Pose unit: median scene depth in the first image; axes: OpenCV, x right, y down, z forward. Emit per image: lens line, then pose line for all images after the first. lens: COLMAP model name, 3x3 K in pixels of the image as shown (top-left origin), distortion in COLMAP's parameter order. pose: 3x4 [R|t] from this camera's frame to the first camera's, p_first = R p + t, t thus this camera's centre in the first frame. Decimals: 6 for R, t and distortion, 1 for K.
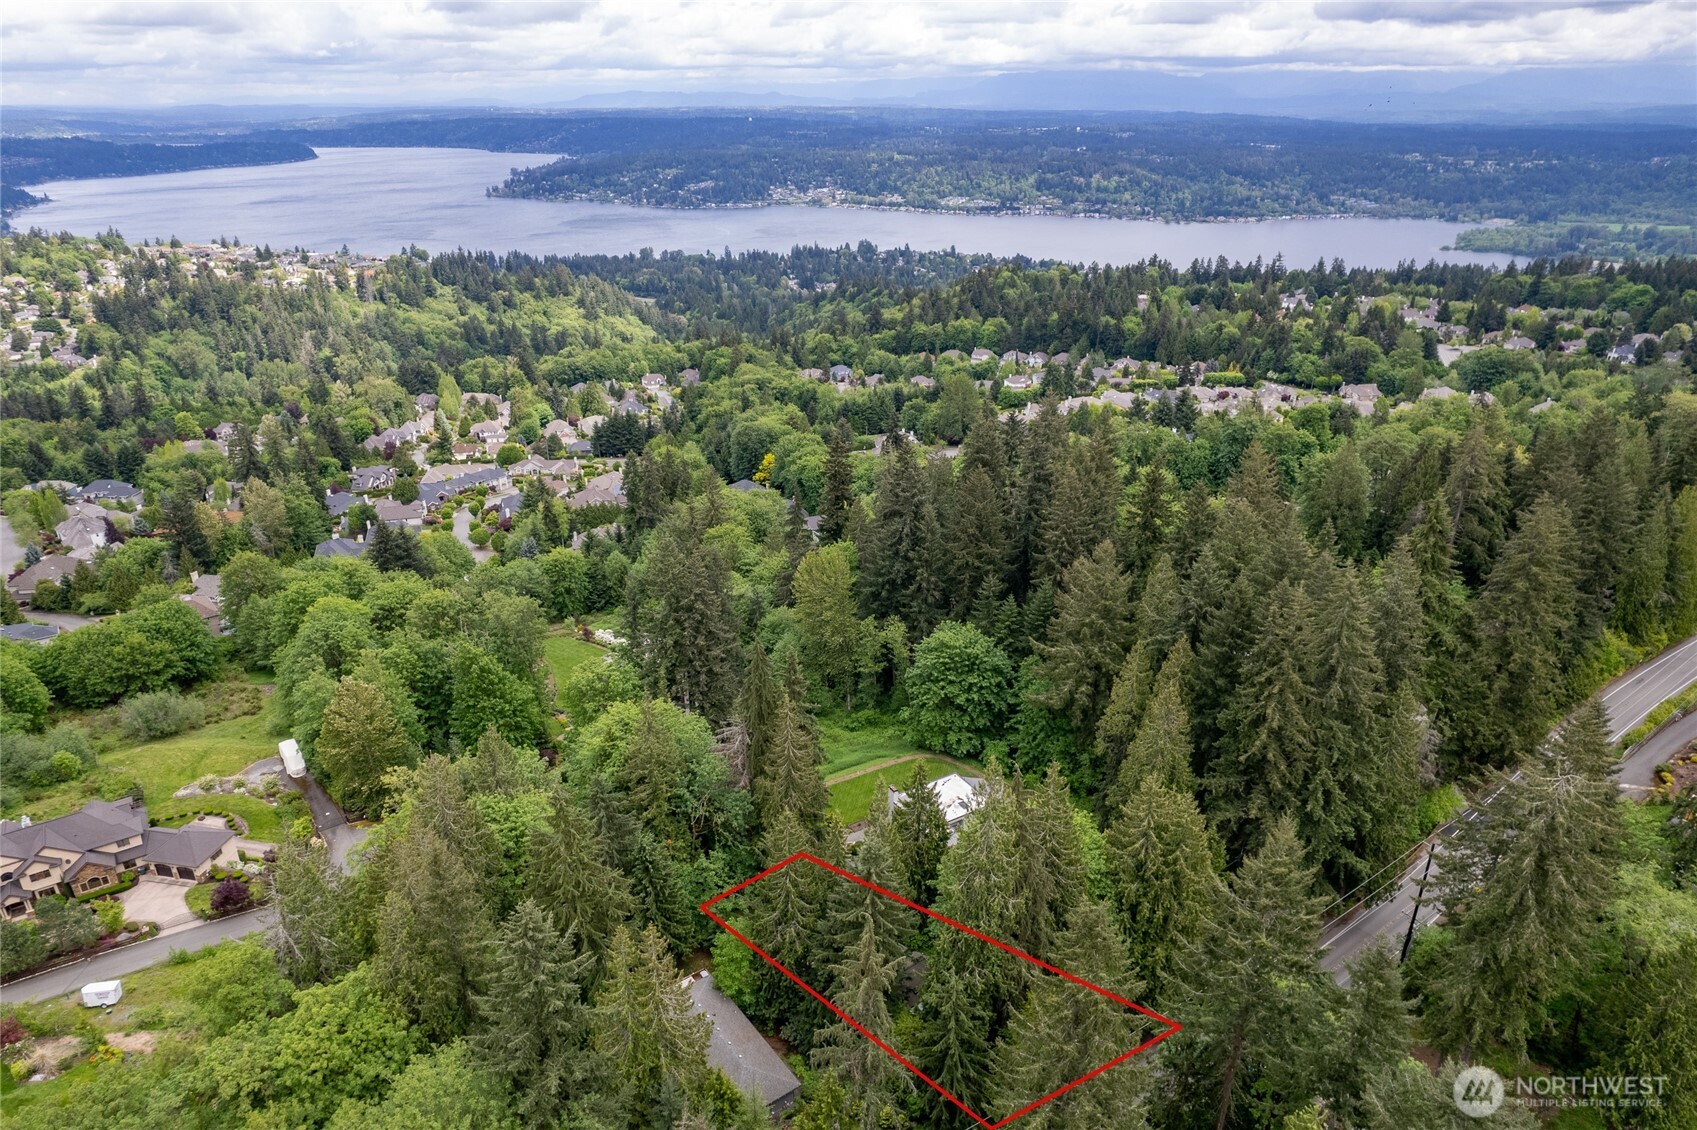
lens RADIAL K [[1051.2, 0, 848.5], [0, 1051.2, 565.0], [0, 0, 1]] dist [-0.042402, -0.000373]
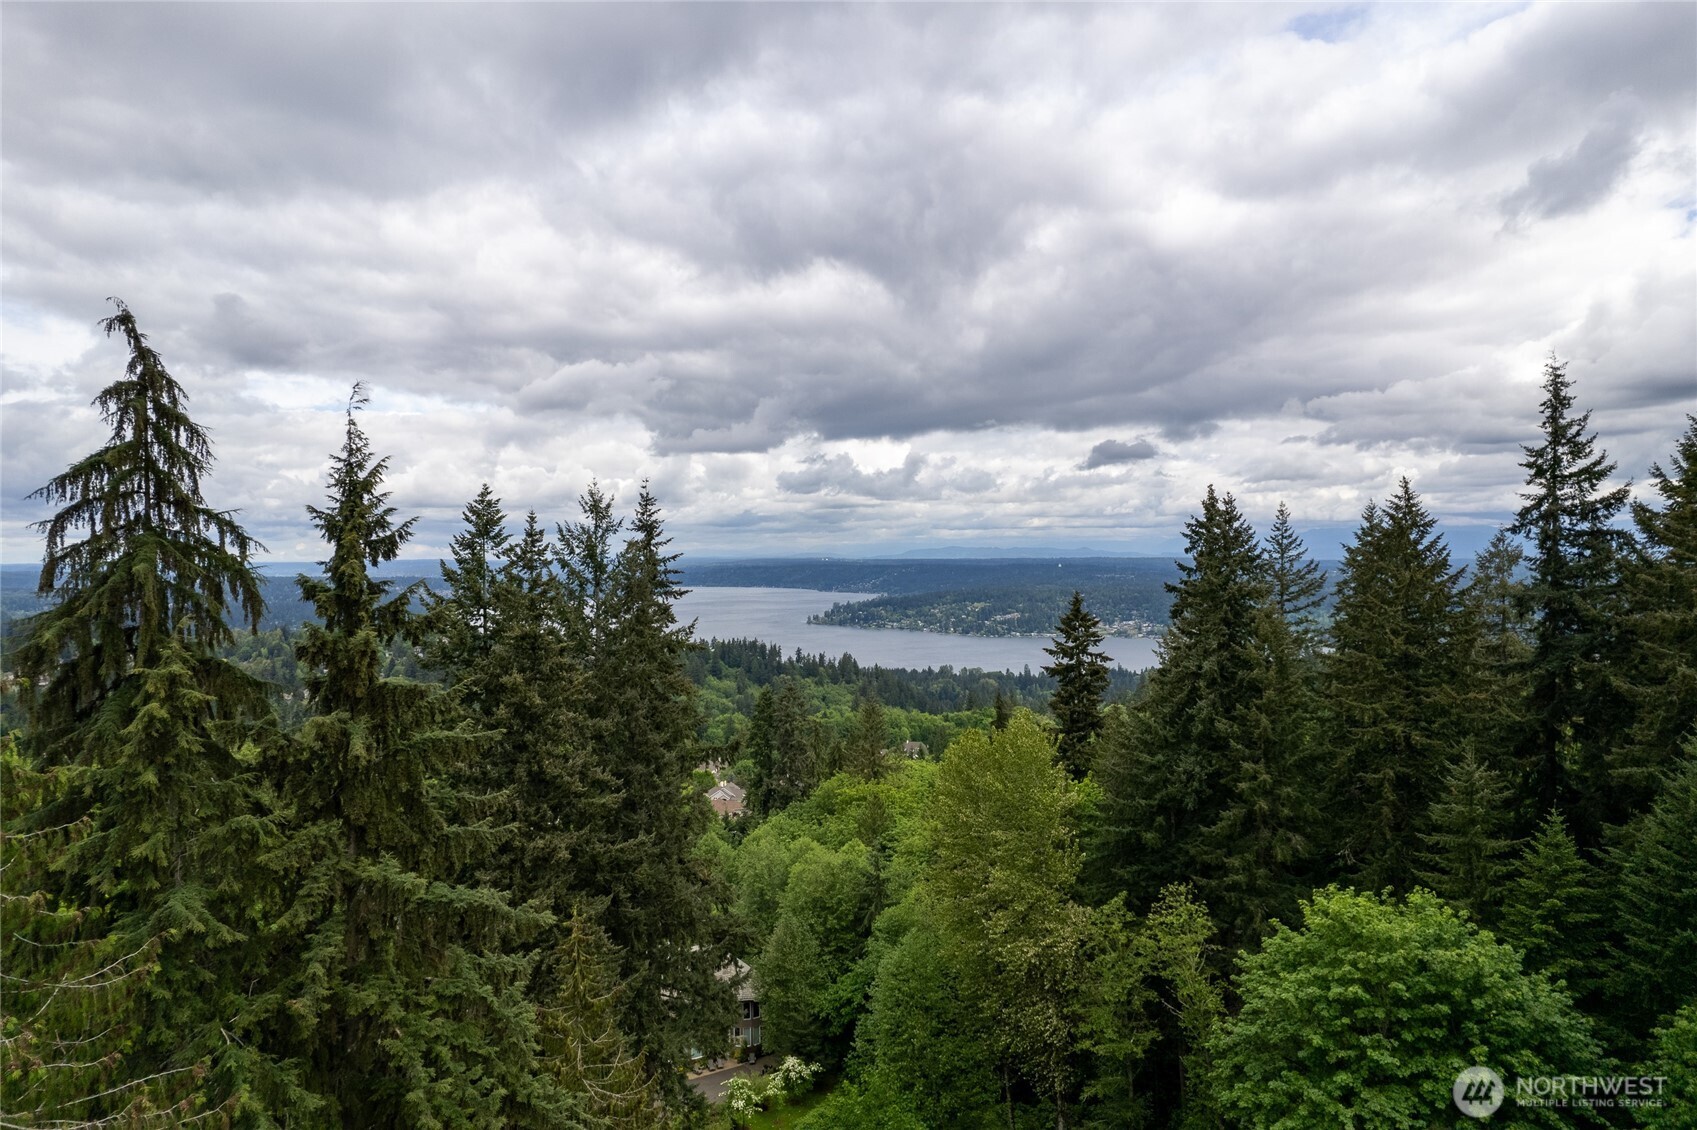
lens RADIAL K [[1051.2, 0, 848.5], [0, 1051.2, 565.0], [0, 0, 1]] dist [-0.042402, -0.000373]
pose [[0.959357, -0.008452, -0.282070, 0.006332], [-0.104766, 0.917449, -0.383811, 0.016597], [0.262029, 0.397763, 0.879276, 0.104152]]
